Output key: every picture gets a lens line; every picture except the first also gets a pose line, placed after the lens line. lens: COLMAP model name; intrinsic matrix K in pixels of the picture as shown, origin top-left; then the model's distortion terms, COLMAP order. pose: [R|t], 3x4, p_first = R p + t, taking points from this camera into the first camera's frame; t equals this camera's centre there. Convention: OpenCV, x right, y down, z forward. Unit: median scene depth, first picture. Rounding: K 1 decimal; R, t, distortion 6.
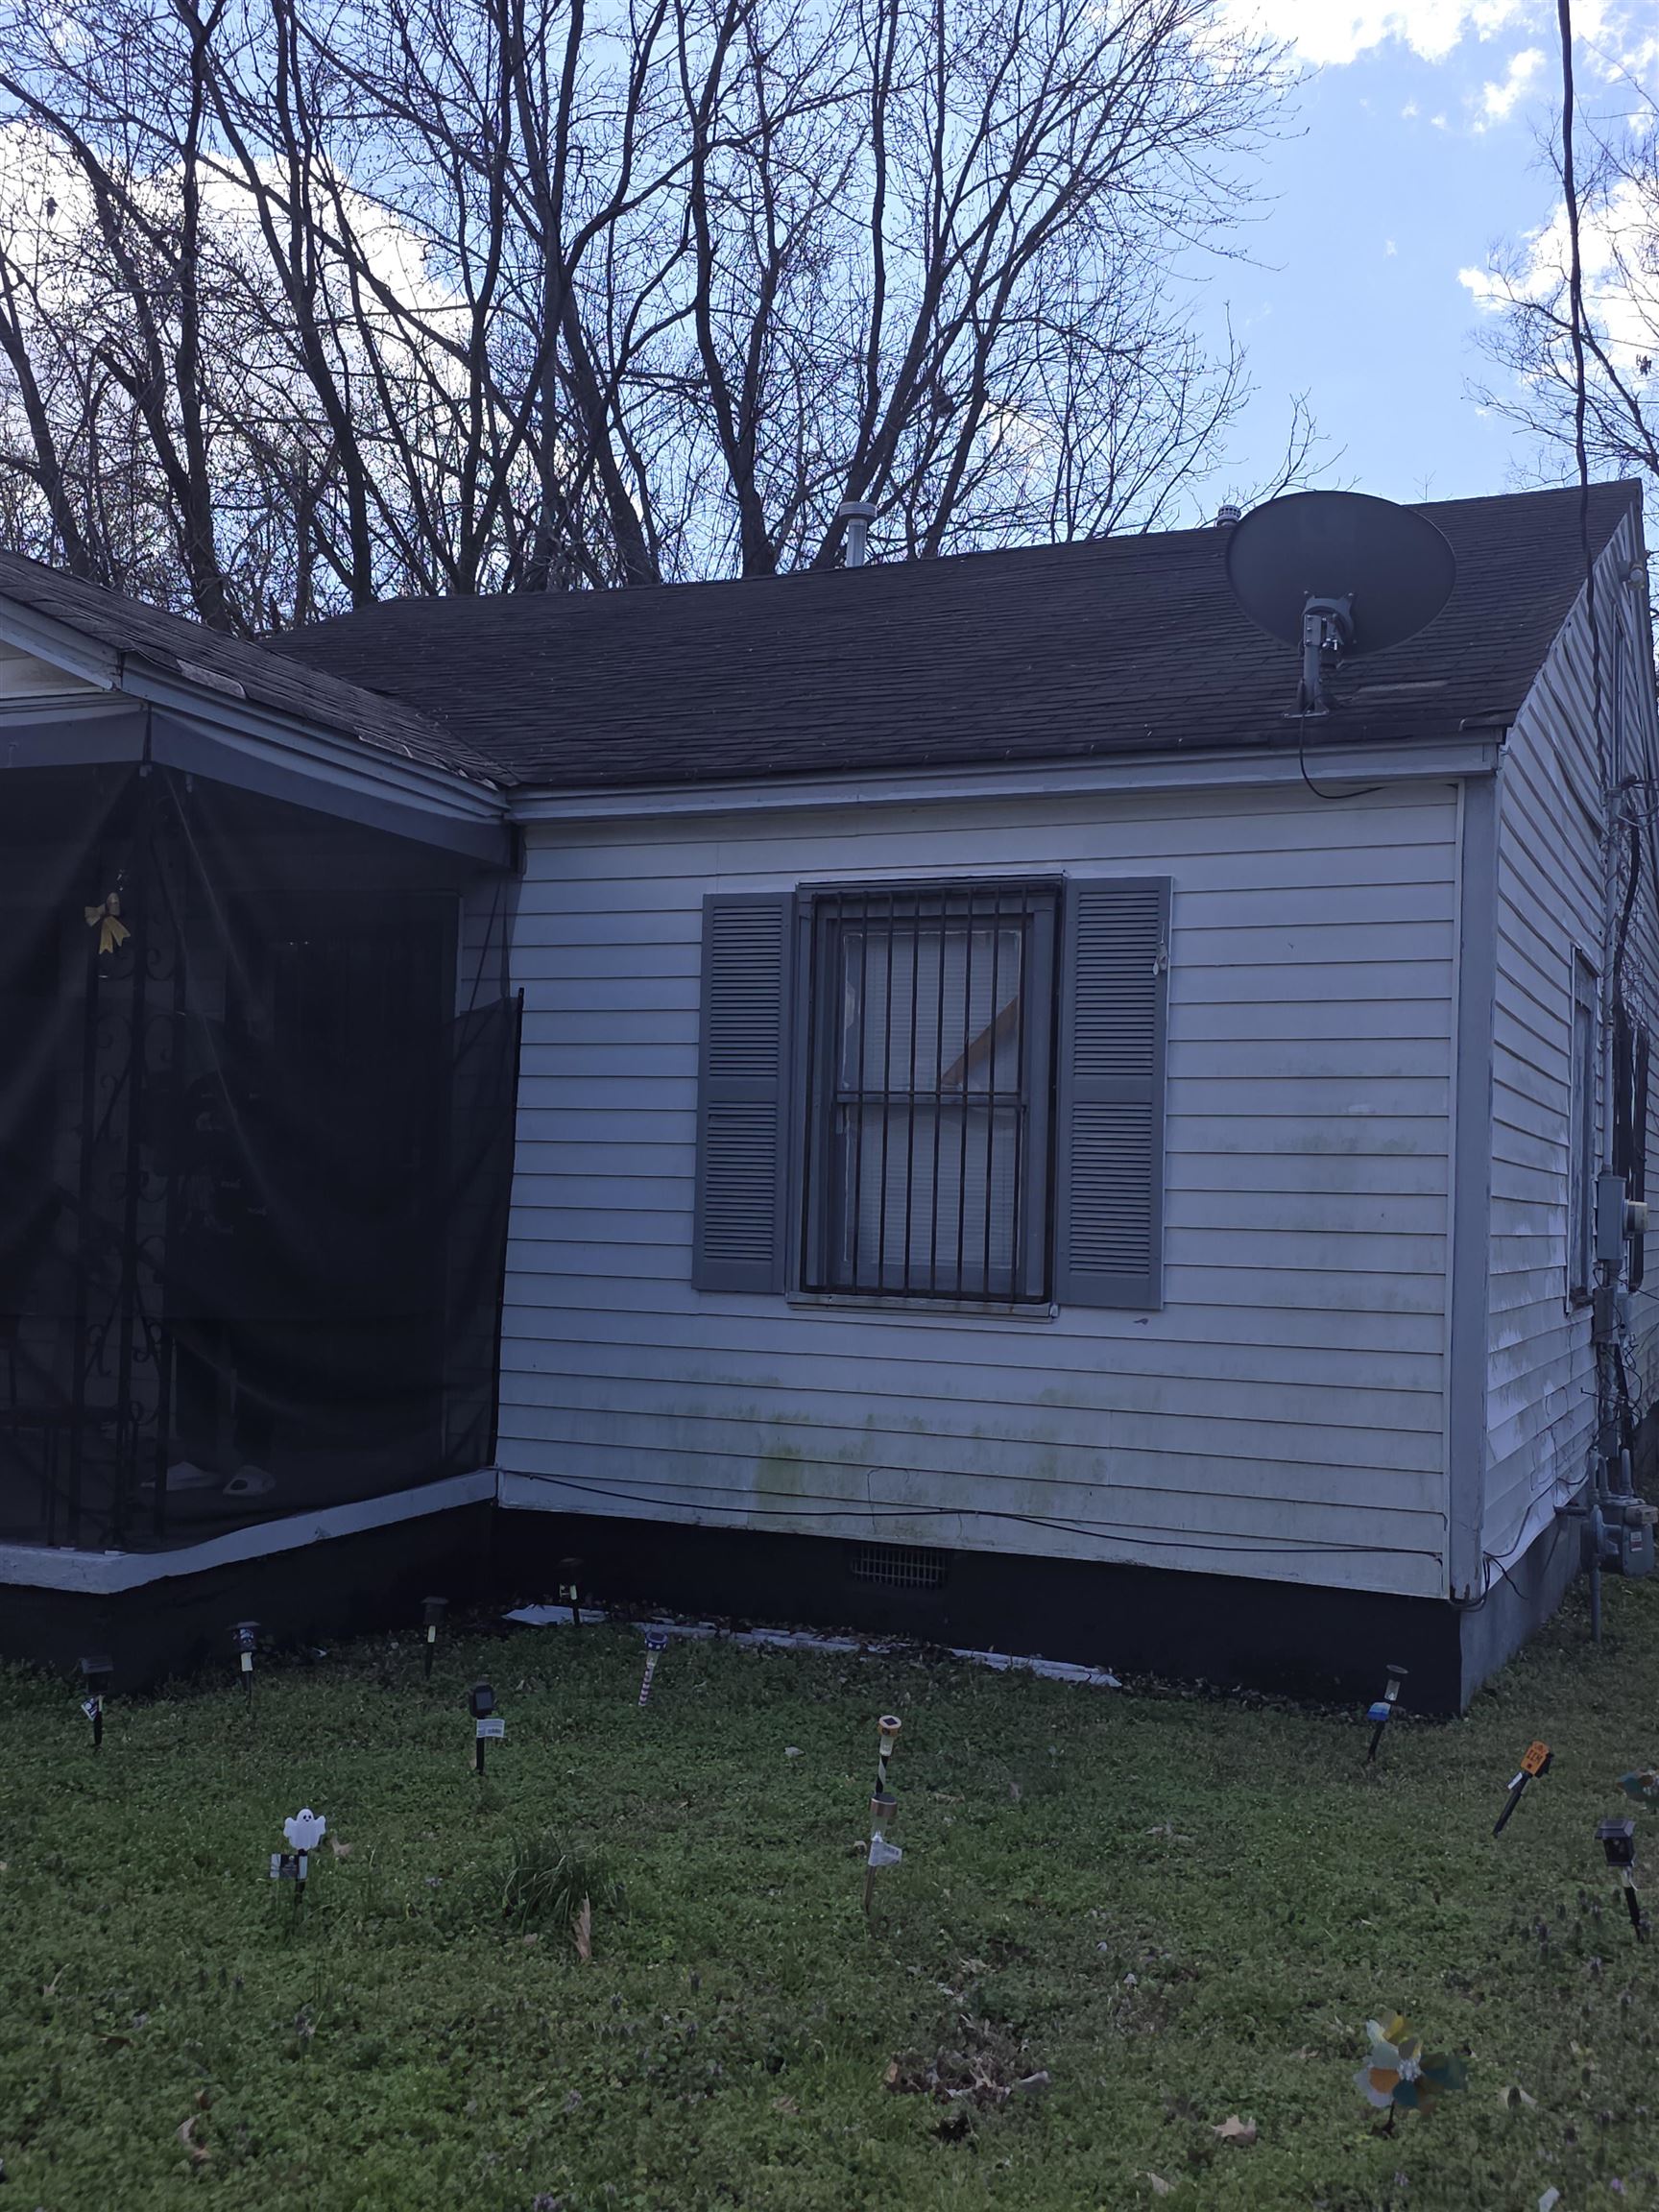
lens RADIAL K [[2201.1, 0, 830.8], [0, 2201.1, 1103.3], [0, 0, 1]] dist [0.062922, 0.000000]
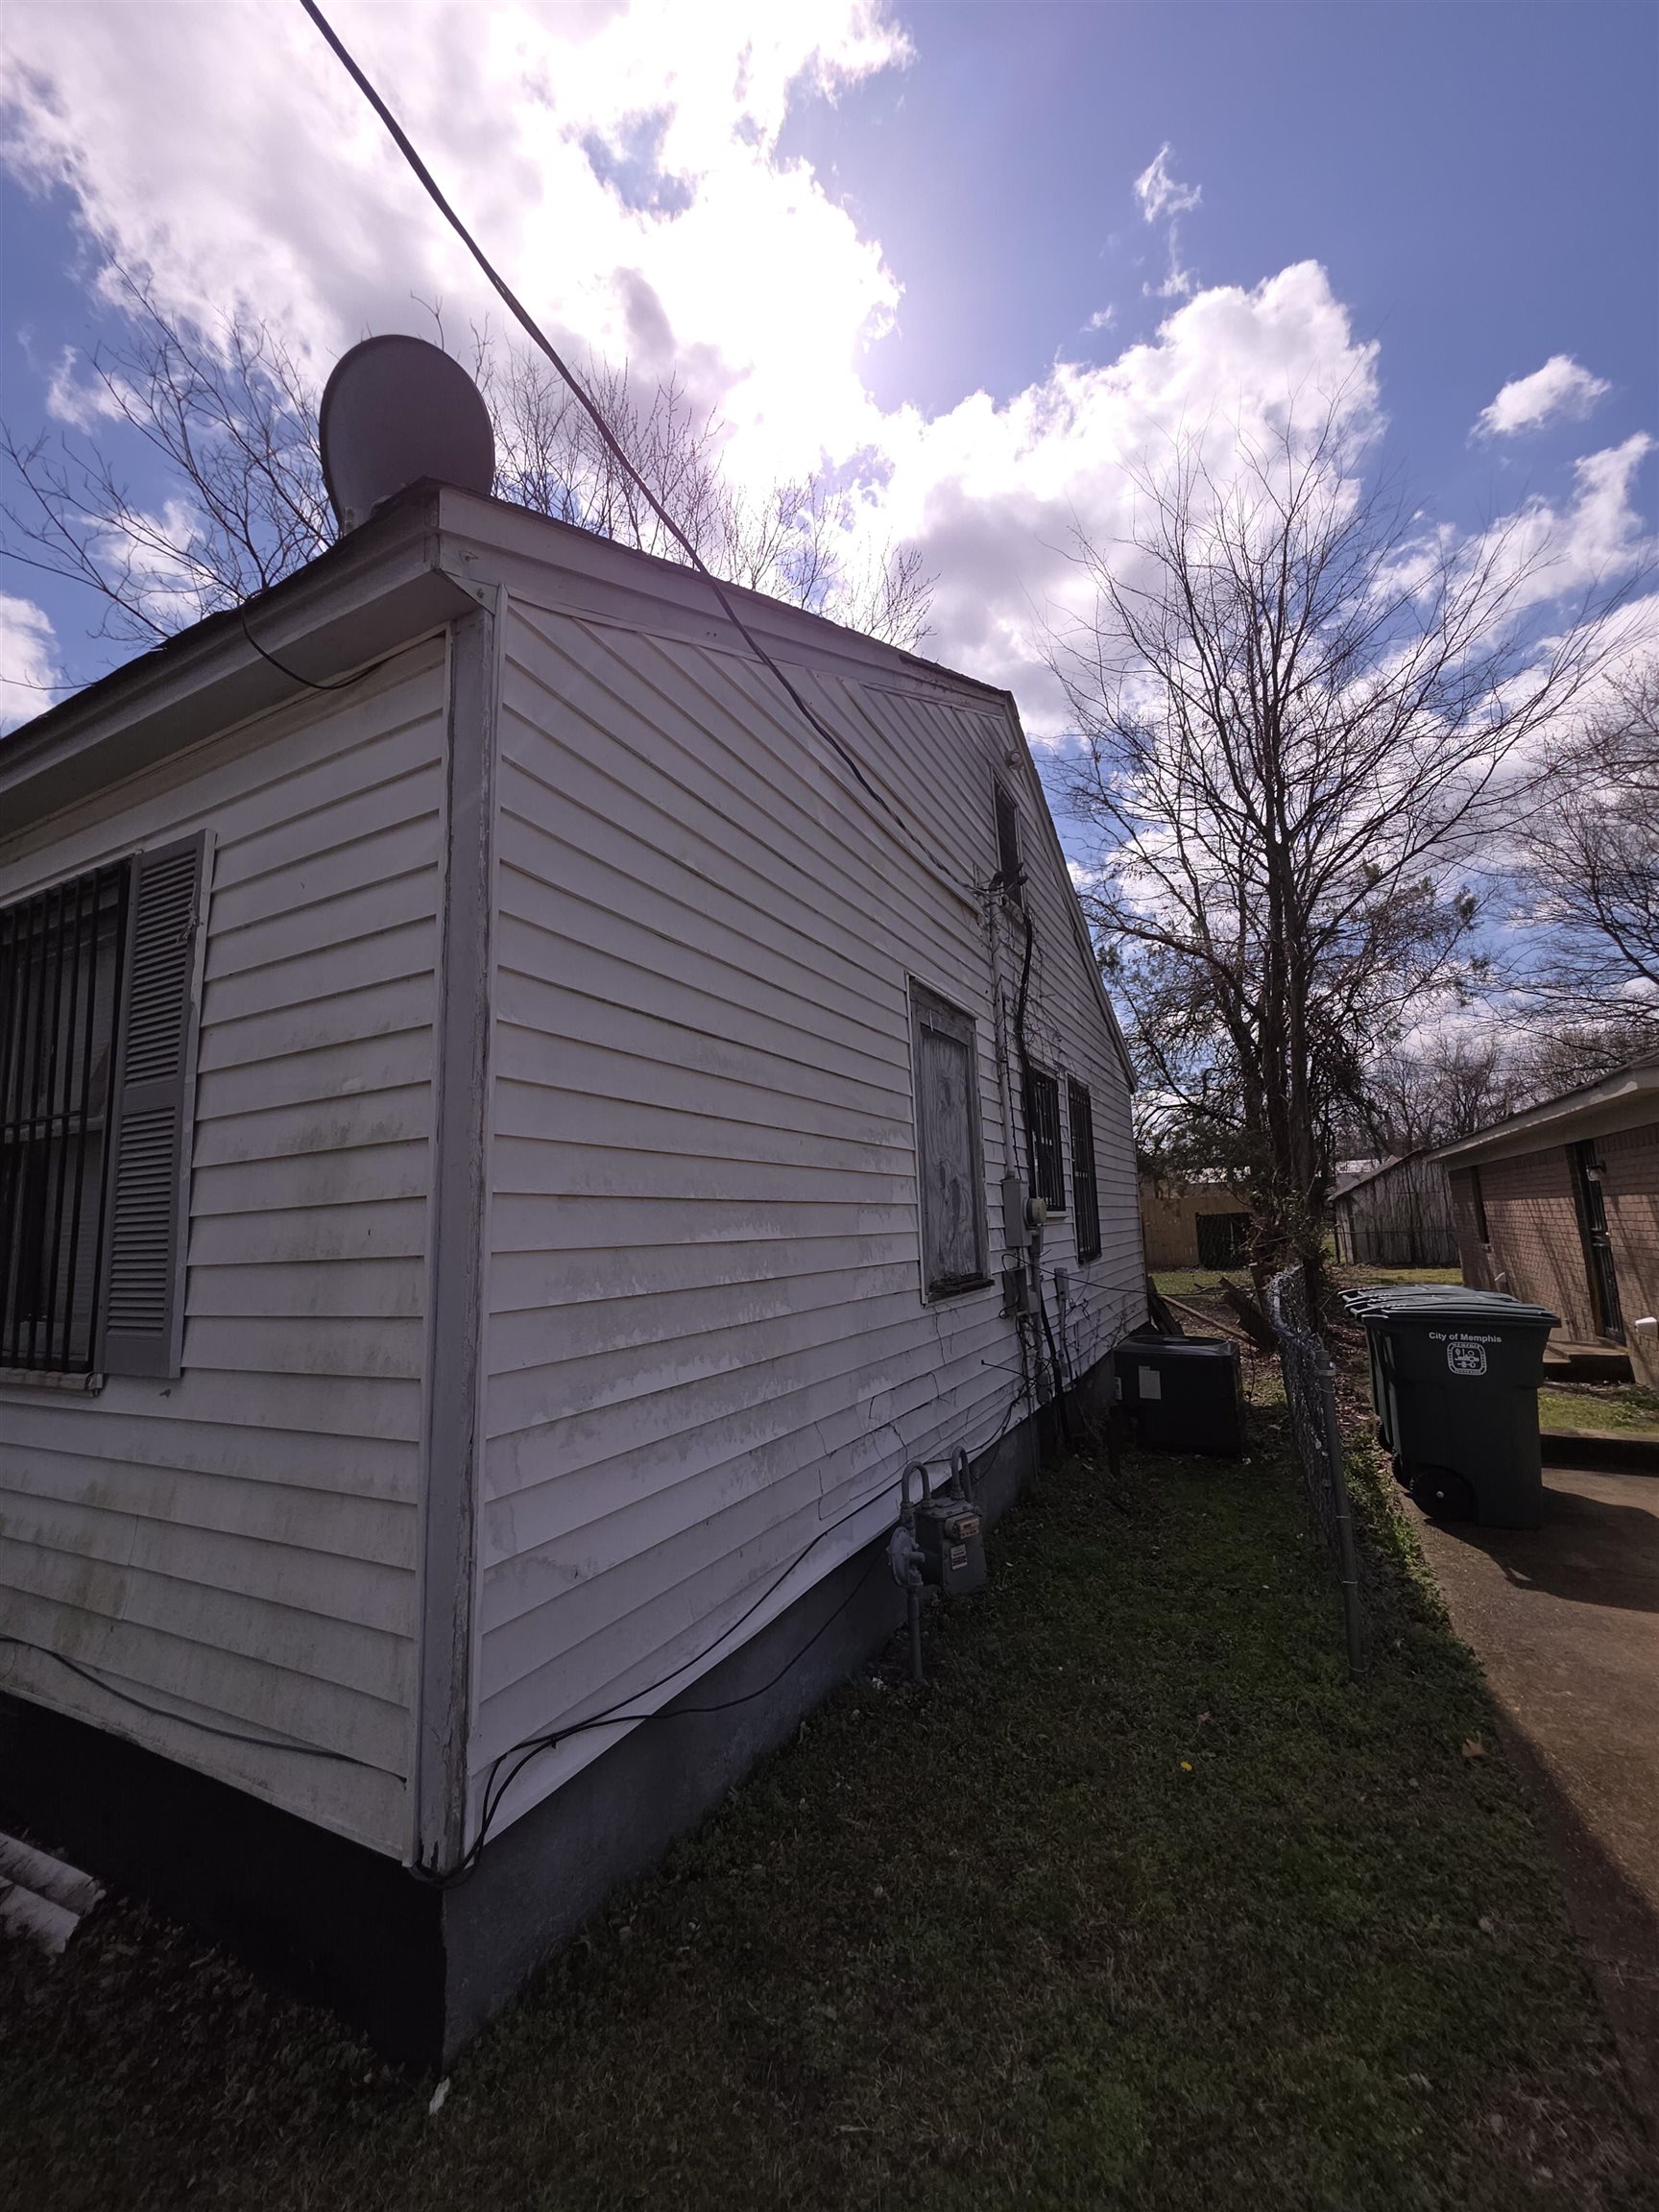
lens RADIAL K [[886.8, 0, 832.5], [0, 886.8, 1111.9], [0, 0, 1]] dist [-0.001489, 0.000280]
pose [[0.996039, -0.077149, -0.044217, 0.403236], [0.072957, 0.993298, -0.089640, 0.047531], [0.050836, 0.086059, 0.994992, 0.719928]]
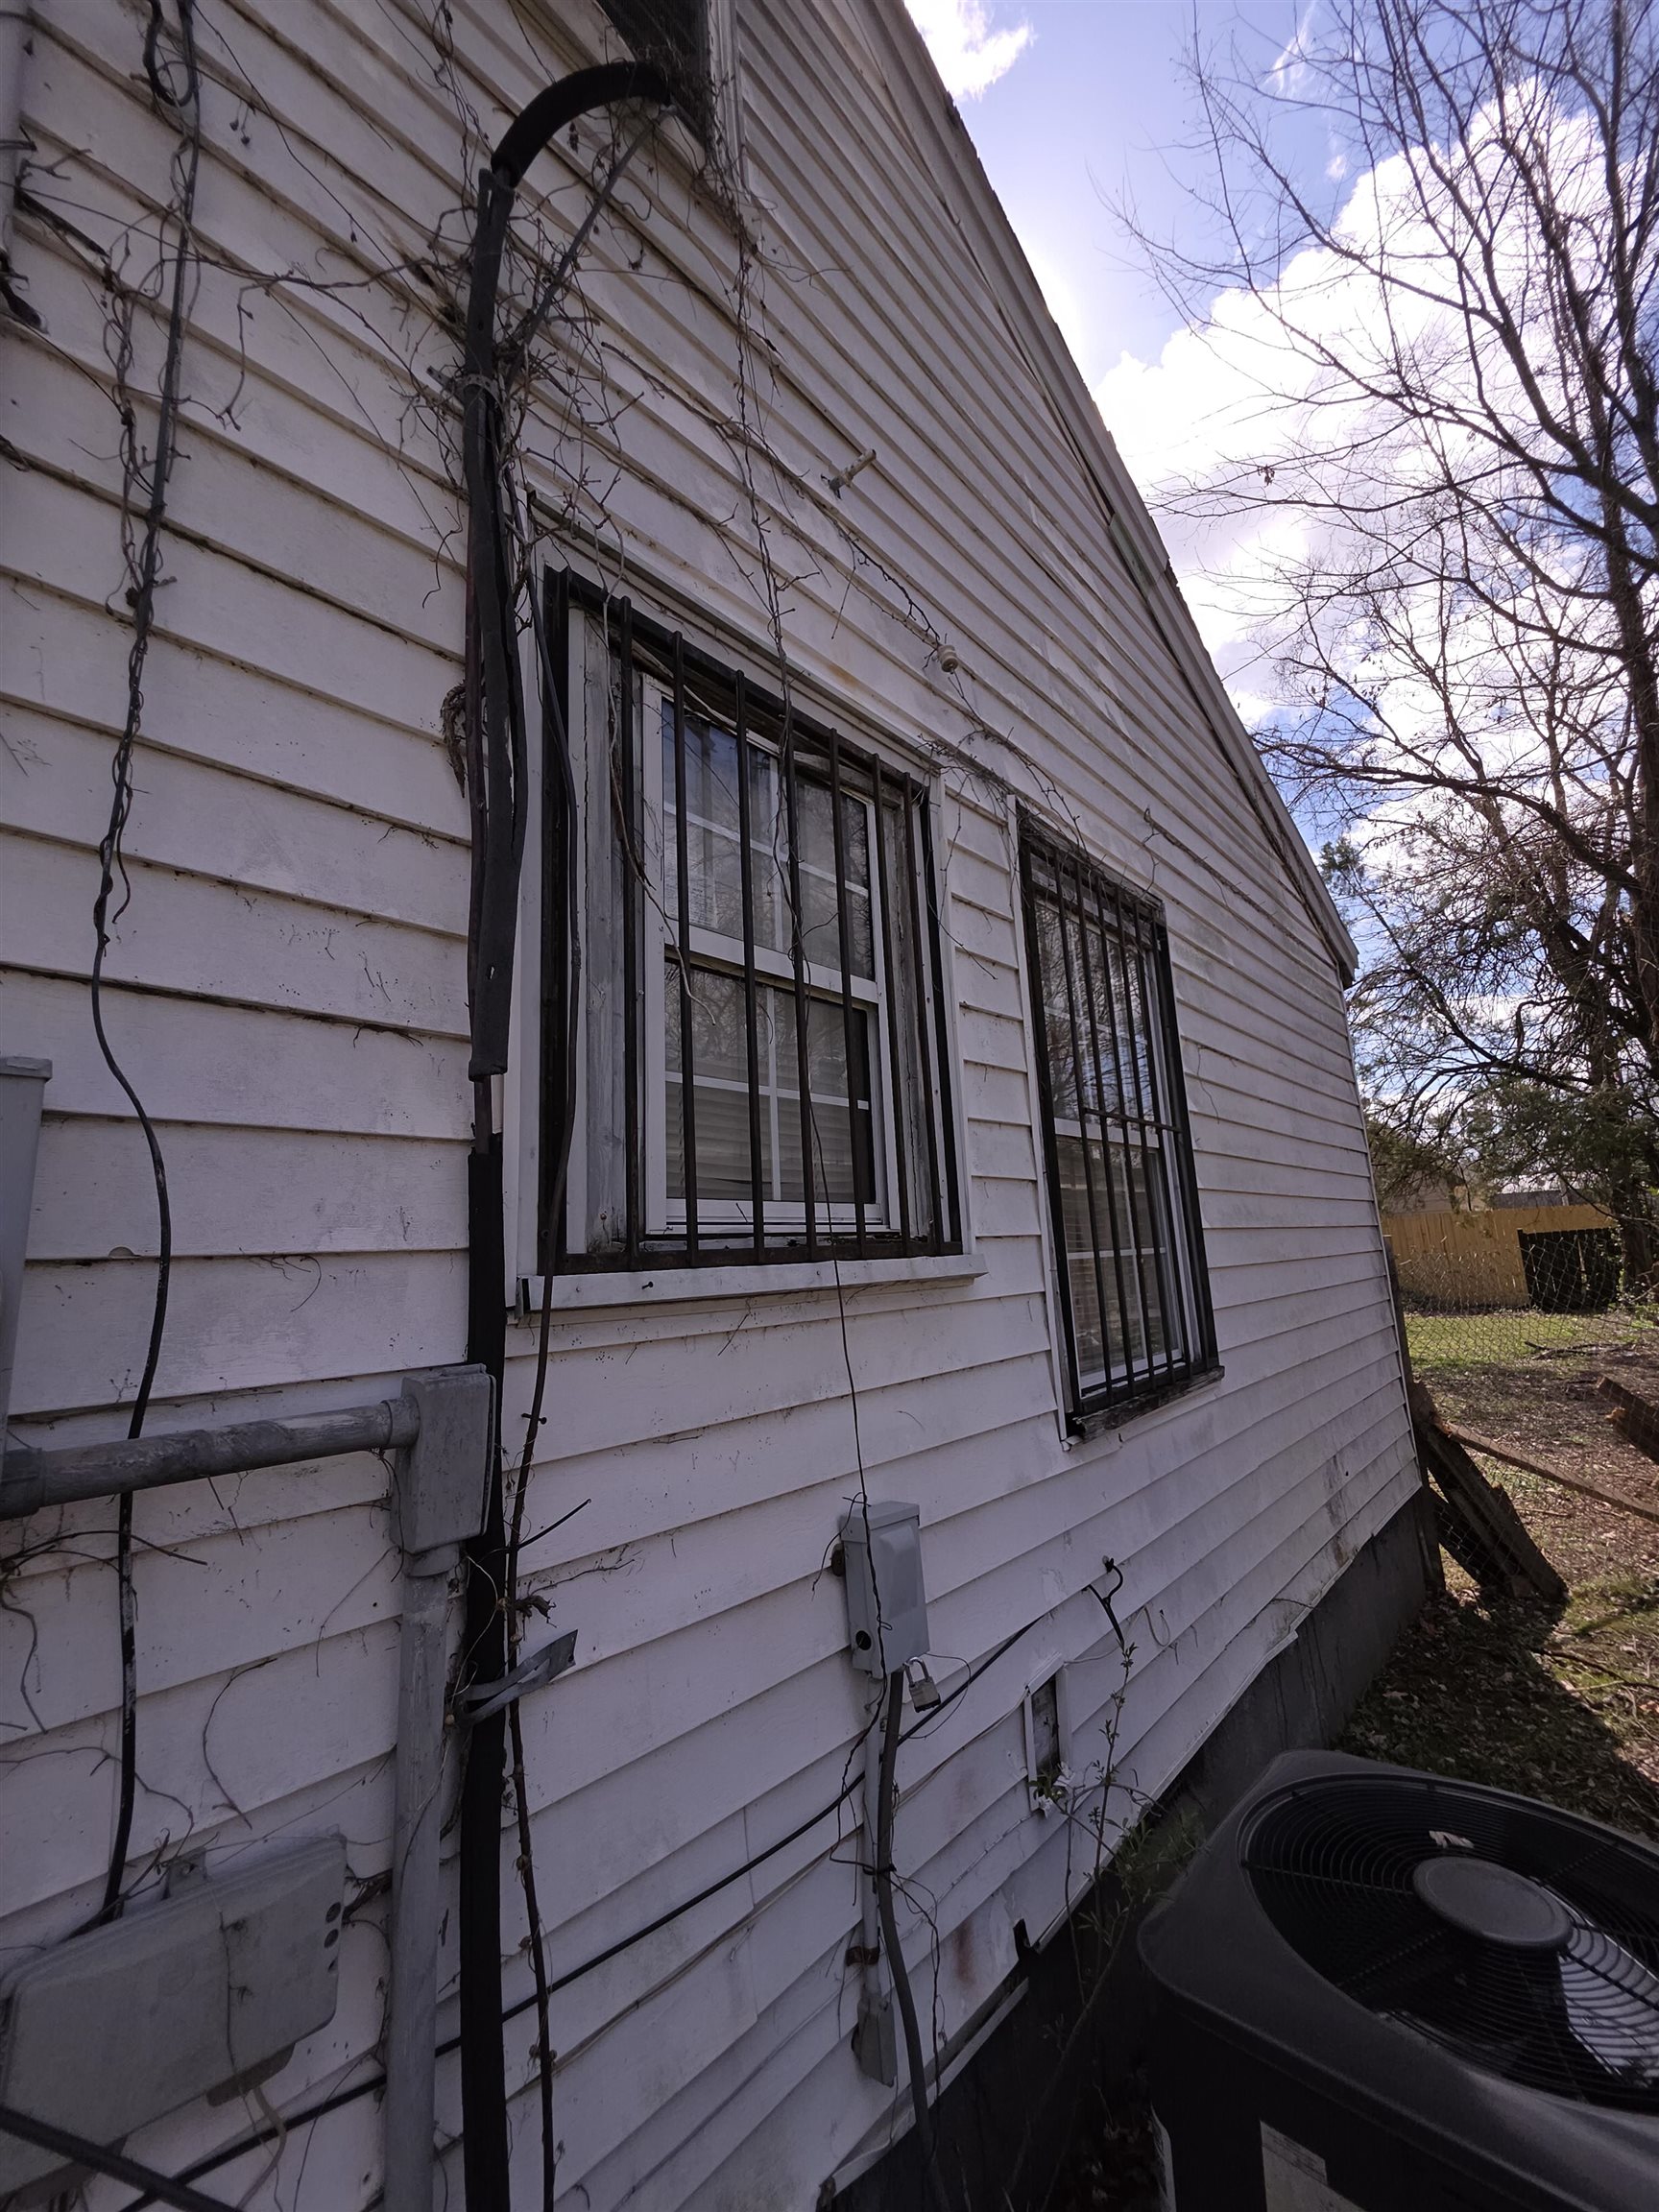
lens RADIAL K [[886.8, 0, 827.6], [0, 886.8, 1109.8], [0, 0, 1]] dist [-0.001489, 0.000280]
pose [[0.944167, -0.140480, -0.298016, 0.584127], [0.099710, 0.983959, -0.147925, 0.071583], [0.314016, 0.109951, 0.943030, 1.255377]]
